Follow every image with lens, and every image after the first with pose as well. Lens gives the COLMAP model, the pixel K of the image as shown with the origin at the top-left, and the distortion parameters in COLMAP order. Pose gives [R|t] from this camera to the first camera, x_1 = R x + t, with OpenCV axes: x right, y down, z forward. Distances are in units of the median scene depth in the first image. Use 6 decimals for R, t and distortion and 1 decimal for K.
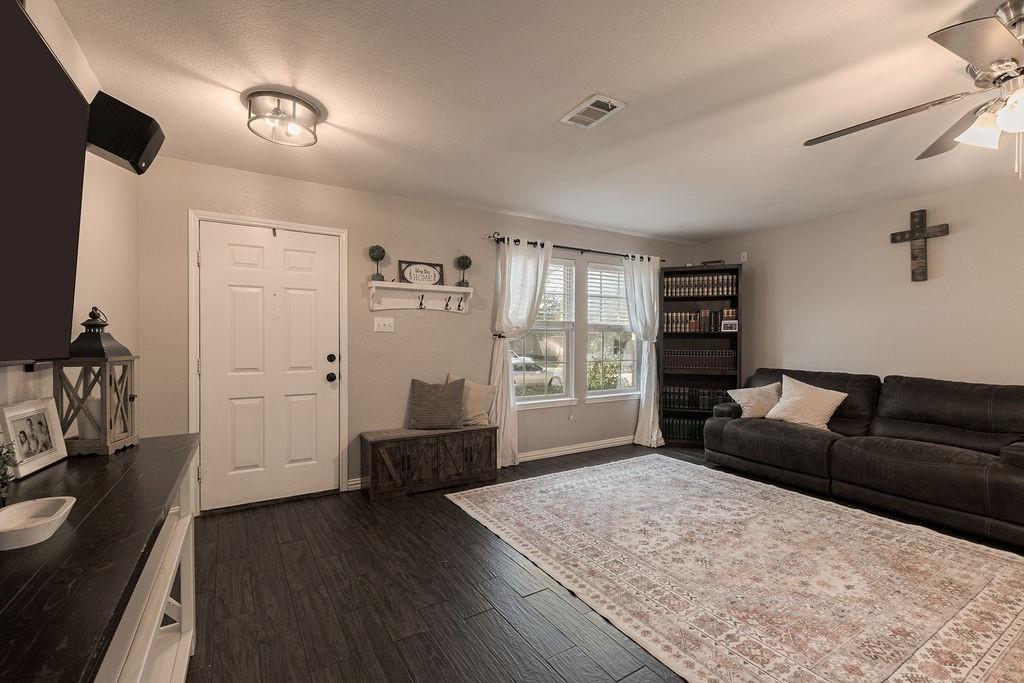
lens RADIAL K [[443.2, 0, 509.9], [0, 443.2, 343.2], [0, 0, 1]] dist [0.000179, -0.000602]
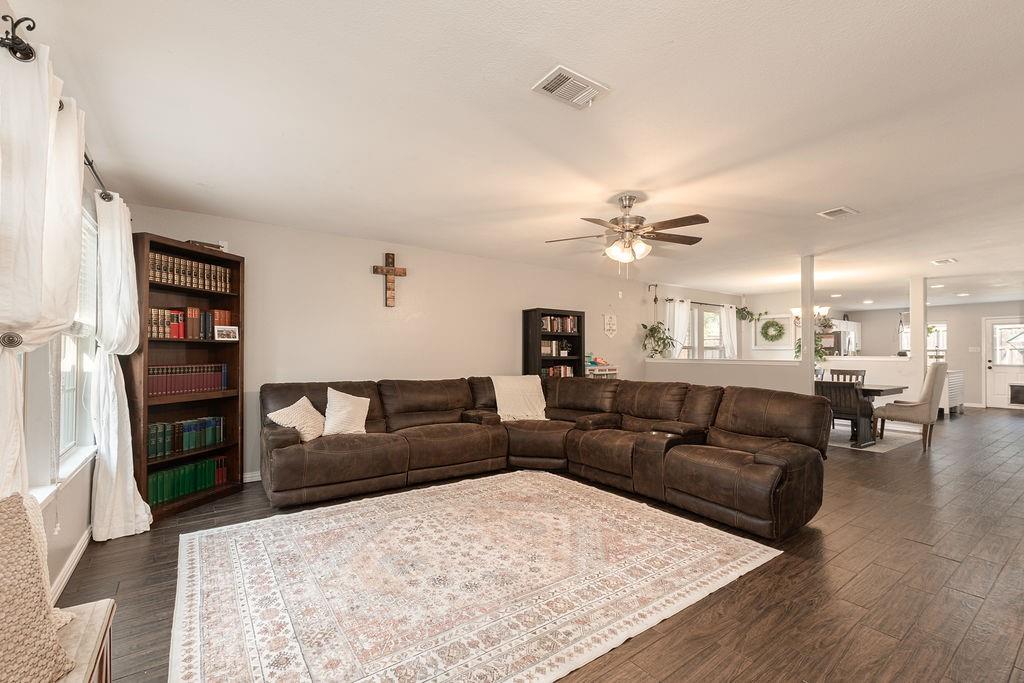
lens RADIAL K [[443.2, 0, 509.9], [0, 443.2, 343.2], [0, 0, 1]] dist [0.000179, -0.000602]
pose [[-0.077072, 0.017411, 0.996873, -0.438498], [0.006129, 0.999837, -0.016989, -0.007143], [-0.997007, 0.004800, -0.077166, 0.783049]]
